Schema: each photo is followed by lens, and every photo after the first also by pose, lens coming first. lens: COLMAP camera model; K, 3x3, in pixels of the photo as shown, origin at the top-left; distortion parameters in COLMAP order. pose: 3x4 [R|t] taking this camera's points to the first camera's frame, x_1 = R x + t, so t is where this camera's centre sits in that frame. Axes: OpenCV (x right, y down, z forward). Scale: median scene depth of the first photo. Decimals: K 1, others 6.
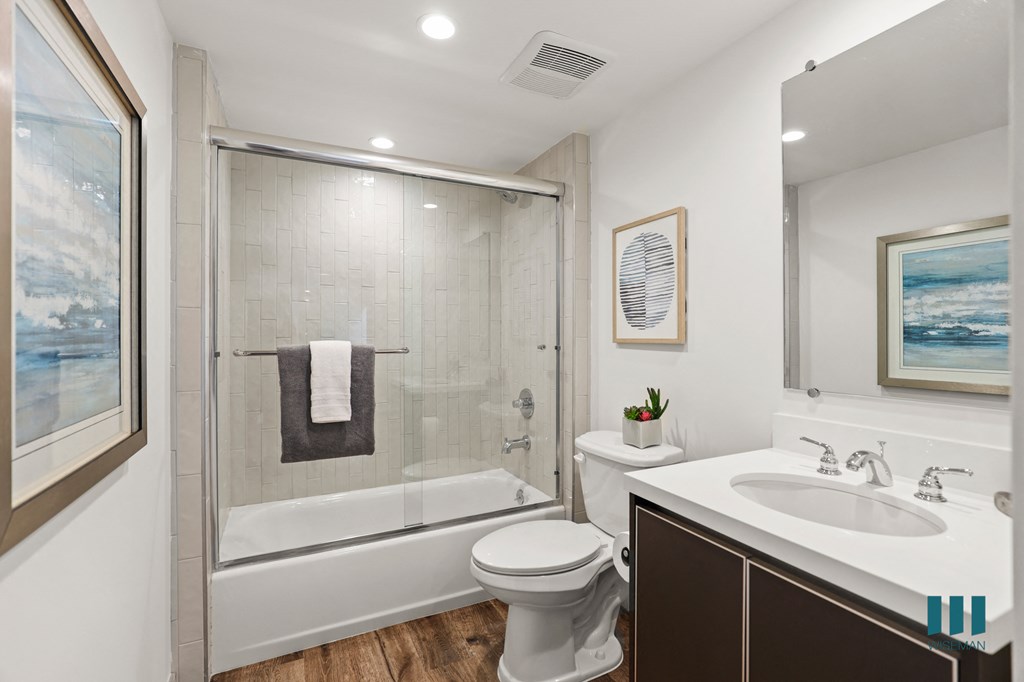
lens RADIAL K [[453.0, 0, 508.8], [0, 453.0, 334.7], [0, 0, 1]] dist [-0.014850, 0.000263]
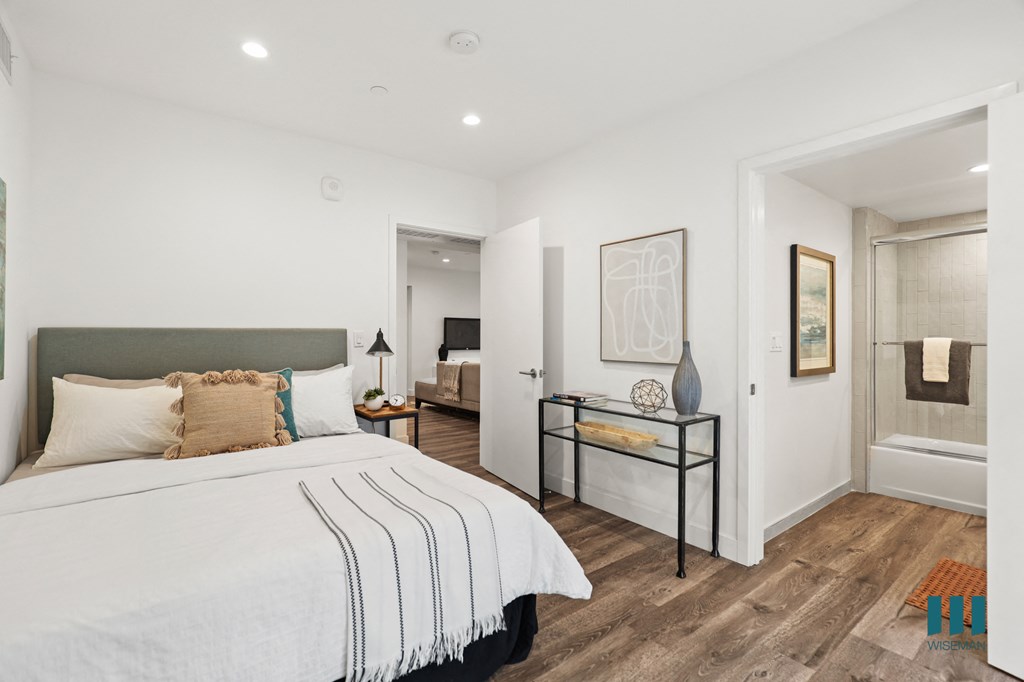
lens RADIAL K [[453.0, 0, 512.2], [0, 453.0, 335.6], [0, 0, 1]] dist [-0.014850, 0.000263]
pose [[0.174347, 0.000954, -0.984684, 1.128884], [0.000600, 0.999999, 0.001075, 0.002206], [0.984684, -0.000778, 0.174346, -1.047808]]
